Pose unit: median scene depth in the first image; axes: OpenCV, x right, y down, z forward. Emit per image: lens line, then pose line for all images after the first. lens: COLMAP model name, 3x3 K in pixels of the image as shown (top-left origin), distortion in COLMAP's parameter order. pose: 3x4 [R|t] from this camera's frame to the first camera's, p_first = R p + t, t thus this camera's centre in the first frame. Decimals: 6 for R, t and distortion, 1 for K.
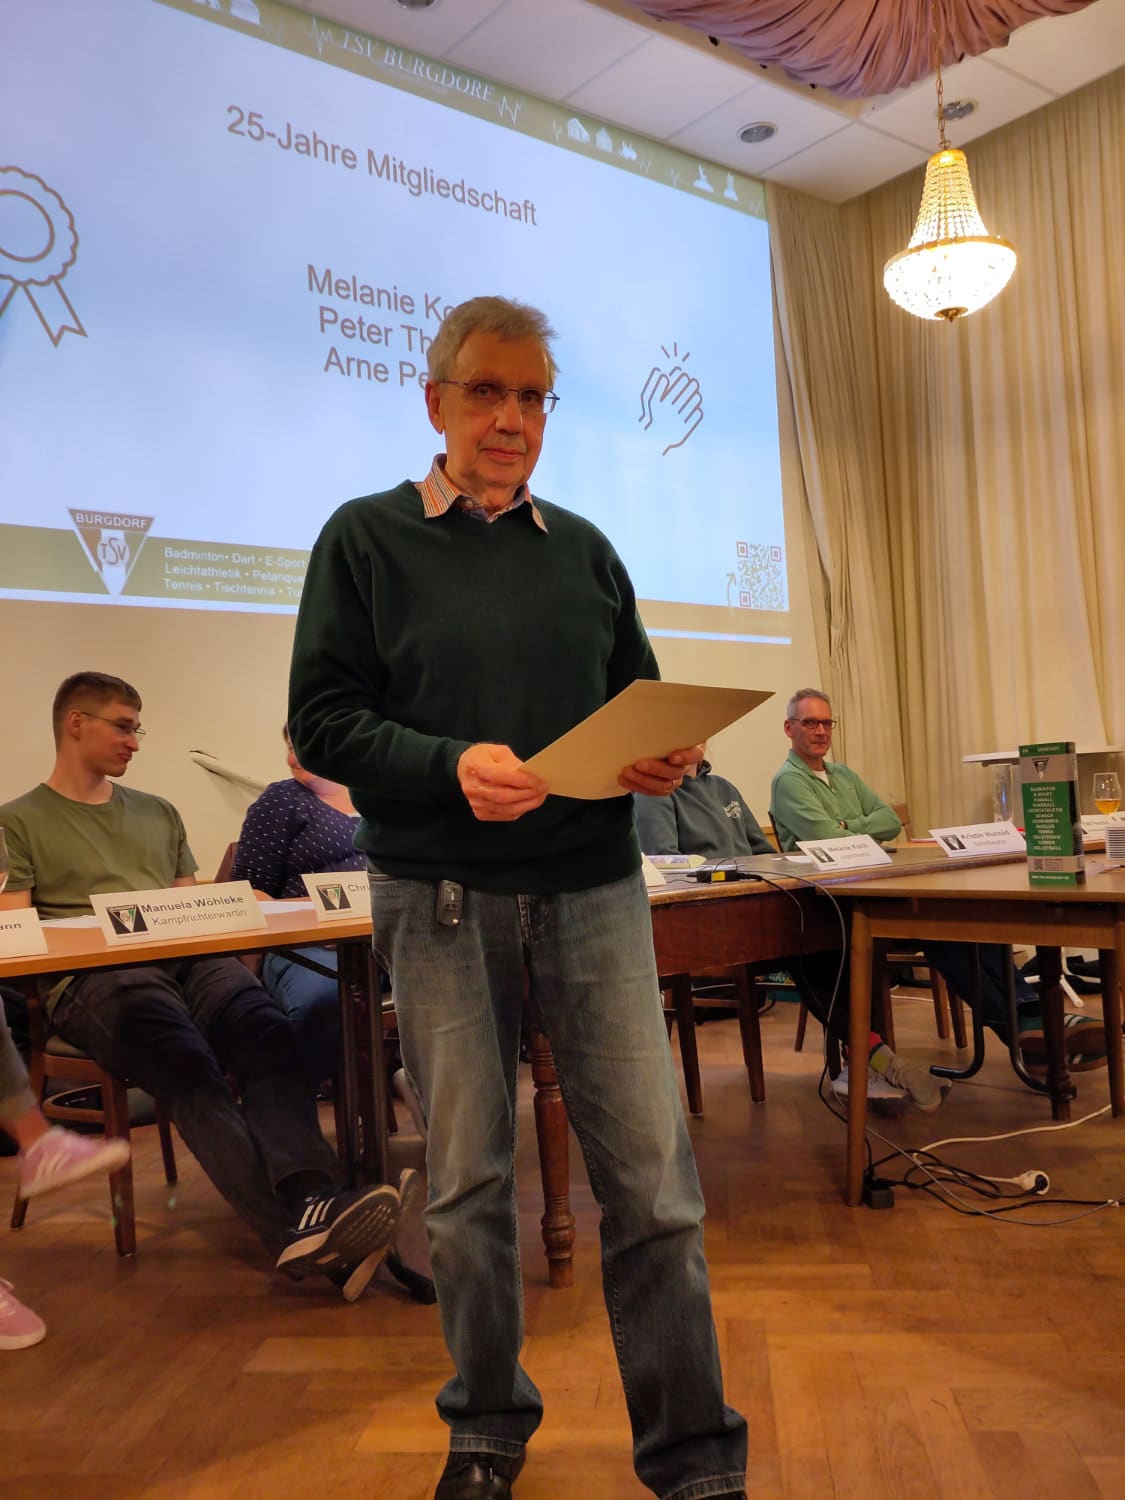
lens RADIAL K [[1336.5, 0, 550.7], [0, 1336.5, 749.2], [0, 0, 1]] dist [0.048613, -0.028630]
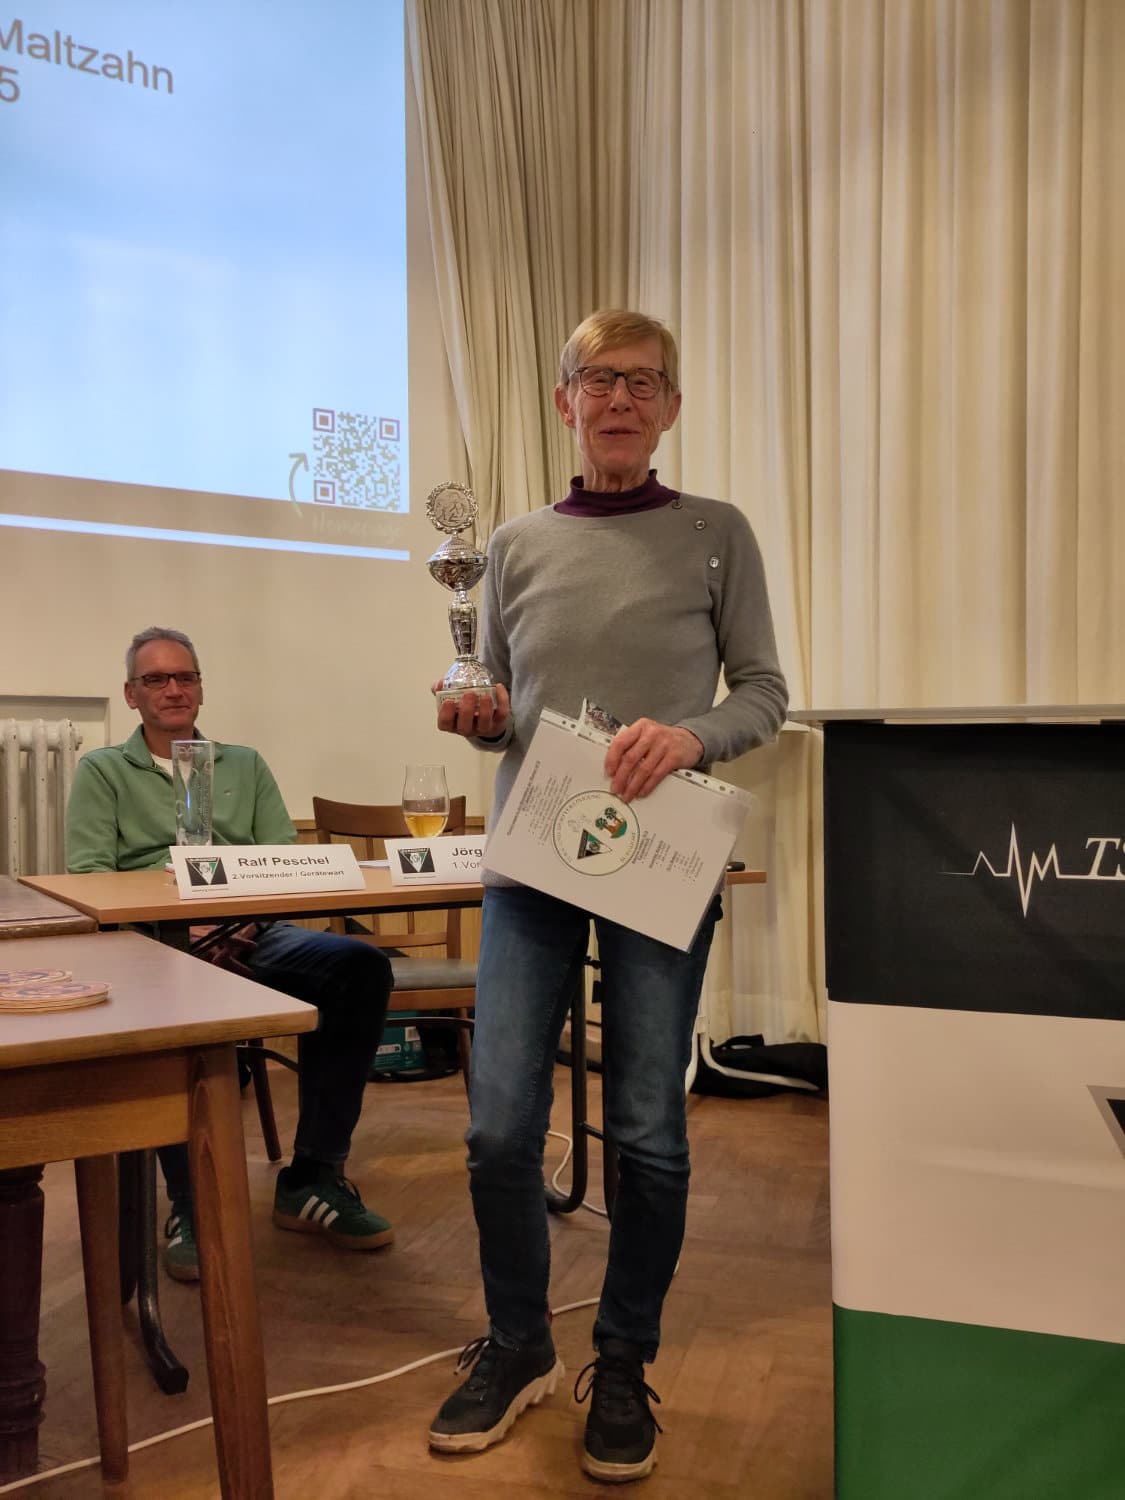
lens RADIAL K [[1319.7, 0, 539.6], [0, 1319.7, 766.1], [0, 0, 1]] dist [0.050014, -0.024515]
pose [[0.985674, 0.044215, -0.162763, 0.513151], [-0.037084, 0.998225, 0.046594, -0.007465], [0.164534, -0.039890, 0.985564, 0.452757]]
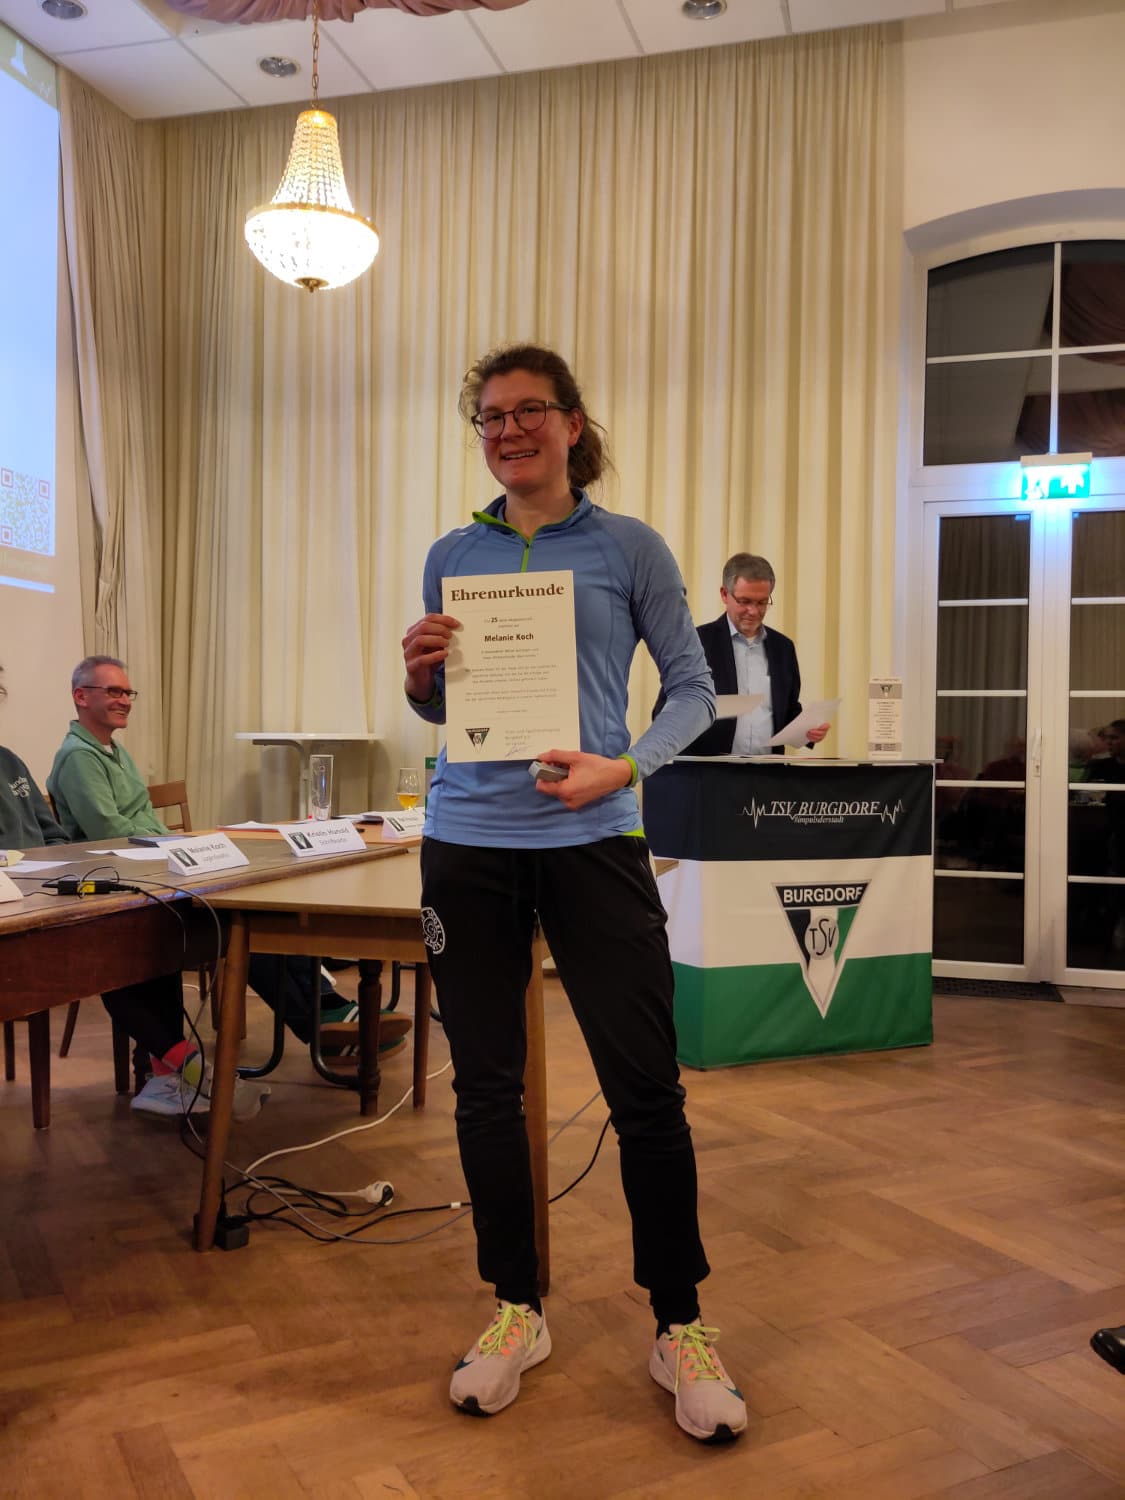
lens RADIAL K [[1326.7, 0, 566.0], [0, 1326.7, 744.7], [0, 0, 1]] dist [0.067207, -0.061108]
pose [[0.811500, 0.063082, 0.580937, -0.079921], [-0.082544, 0.996562, 0.007091, -0.016620], [-0.578493, -0.053707, 0.813917, 0.093374]]
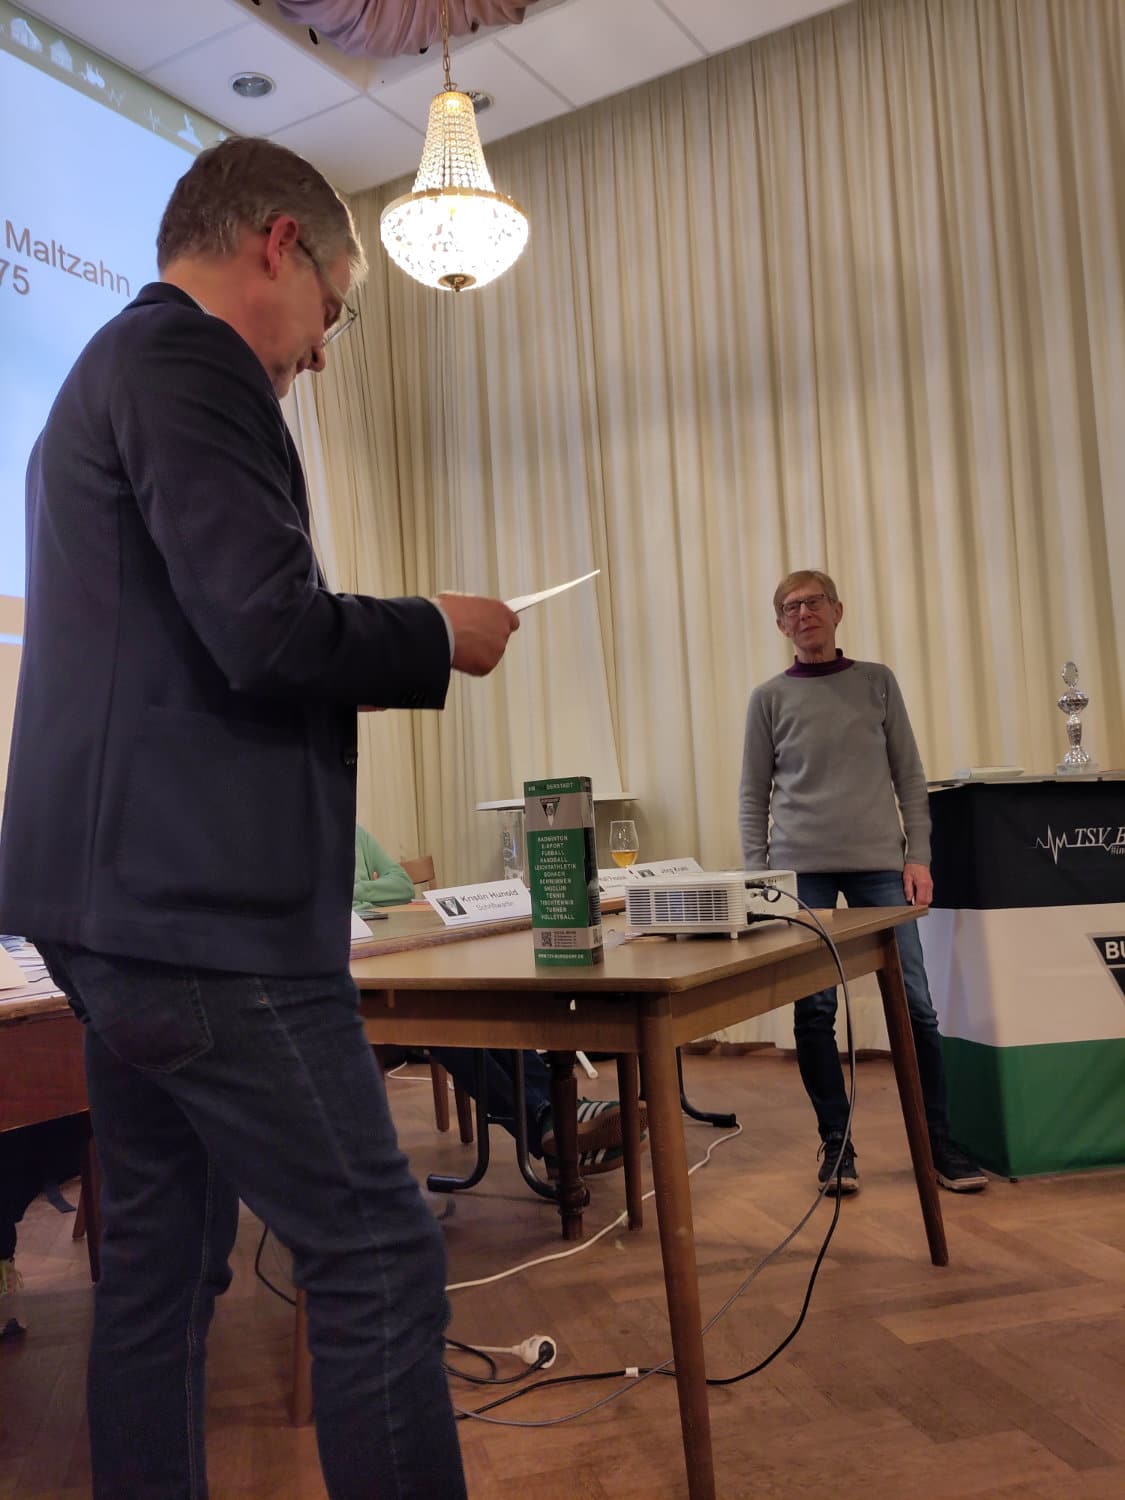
lens RADIAL K [[1334.5, 0, 557.2], [0, 1334.5, 744.7], [0, 0, 1]] dist [0.058975, -0.060442]
pose [[0.940520, 0.019474, 0.339181, 0.066748], [-0.005165, 0.999060, -0.043038, 0.005293], [-0.339700, 0.038726, 0.939736, 0.172272]]
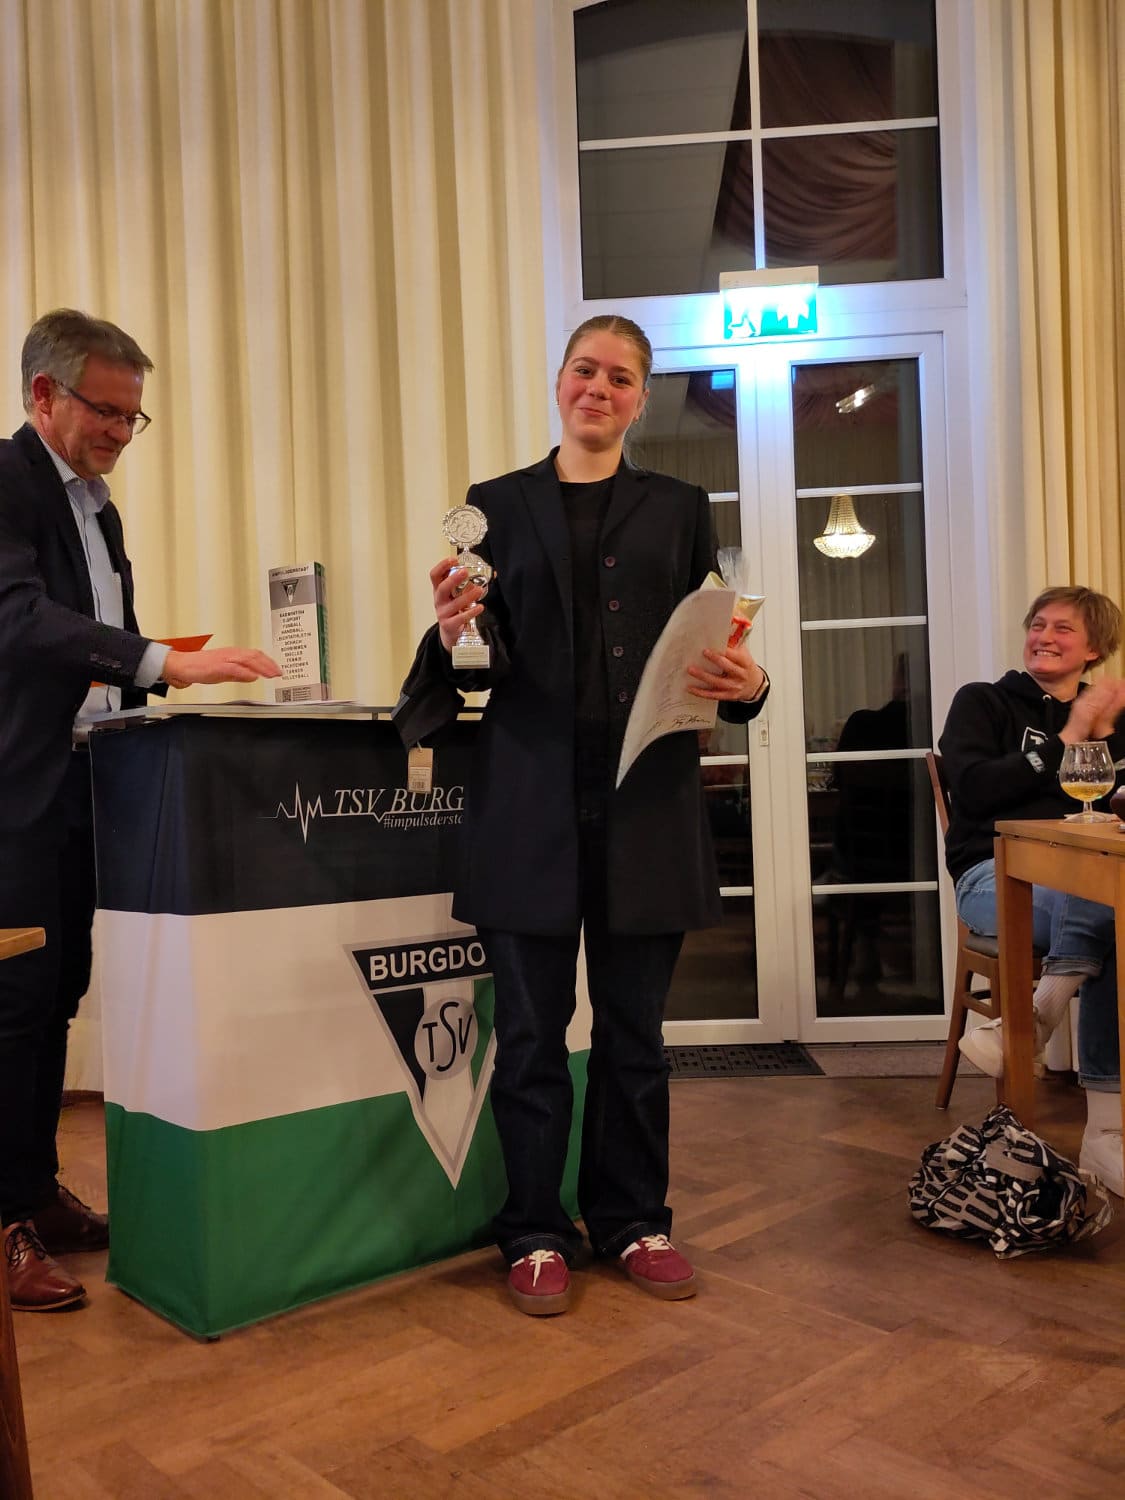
lens RADIAL K [[1319.7, 0, 539.6], [0, 1319.7, 766.1], [0, 0, 1]] dist [0.050014, -0.024515]
pose [[0.668708, 0.029324, 0.742946, 0.275693], [-0.032254, 0.999425, -0.010417, 0.012234], [-0.742825, -0.016997, 0.669270, 0.391125]]
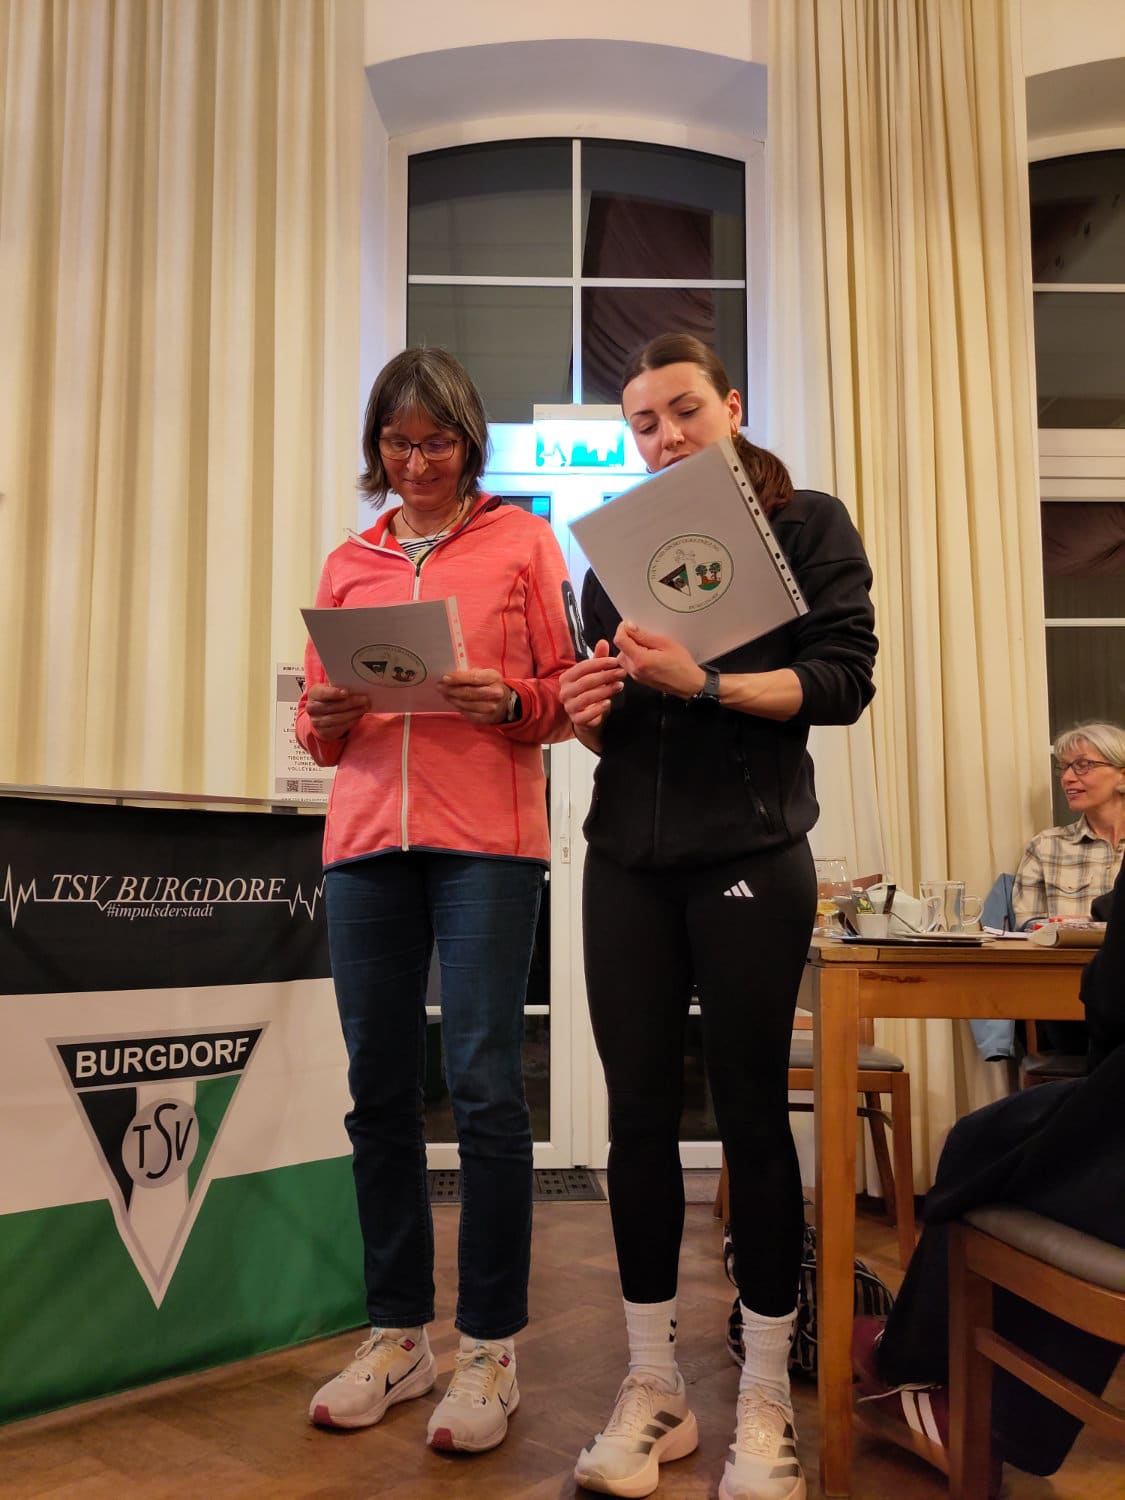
lens RADIAL K [[1319.7, 0, 539.6], [0, 1319.7, 766.1], [0, 0, 1]] dist [0.050014, -0.024515]
pose [[0.598973, 0.132756, 0.789688, 0.314079], [-0.068602, 0.991043, -0.114572, 0.022570], [-0.797826, 0.014451, 0.602715, 0.351411]]
